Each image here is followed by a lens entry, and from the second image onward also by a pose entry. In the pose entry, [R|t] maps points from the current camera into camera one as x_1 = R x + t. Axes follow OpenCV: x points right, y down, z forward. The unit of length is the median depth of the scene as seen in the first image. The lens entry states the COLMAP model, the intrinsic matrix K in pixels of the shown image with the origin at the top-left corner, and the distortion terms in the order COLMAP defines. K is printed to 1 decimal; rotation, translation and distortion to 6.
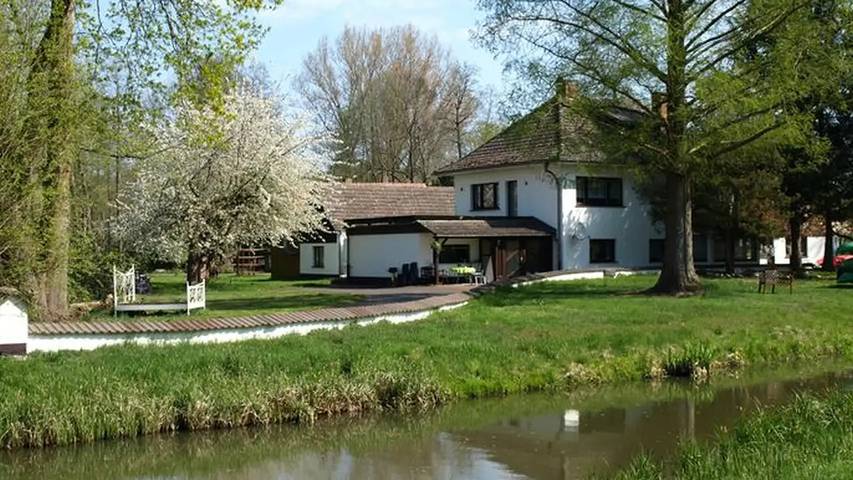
lens RADIAL K [[1198.0, 0, 426.5], [0, 1198.0, 240.0], [0, 0, 1]] dist [0.006832, -0.004315]
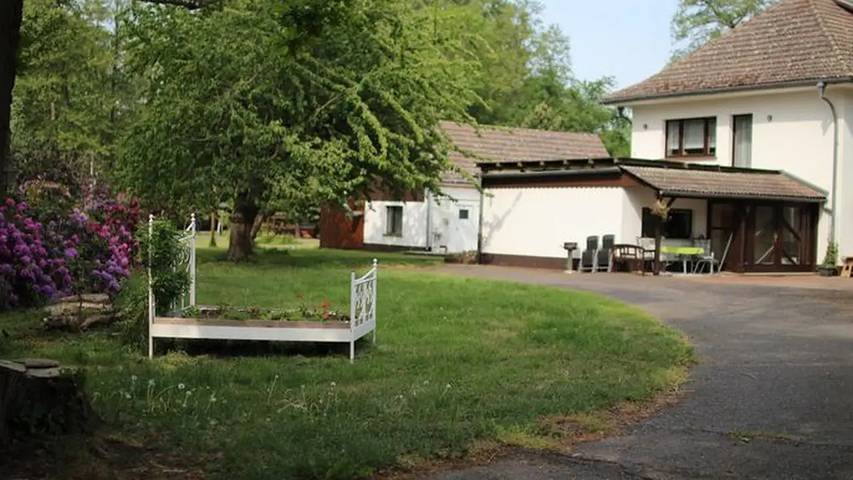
lens RADIAL K [[1198.0, 0, 426.5], [0, 1198.0, 240.0], [0, 0, 1]] dist [0.006832, -0.004315]
pose [[0.998837, 0.043625, 0.020548, -0.106654], [-0.044081, 0.998779, 0.022303, 0.010624], [-0.019550, -0.023183, 0.999540, 0.367266]]
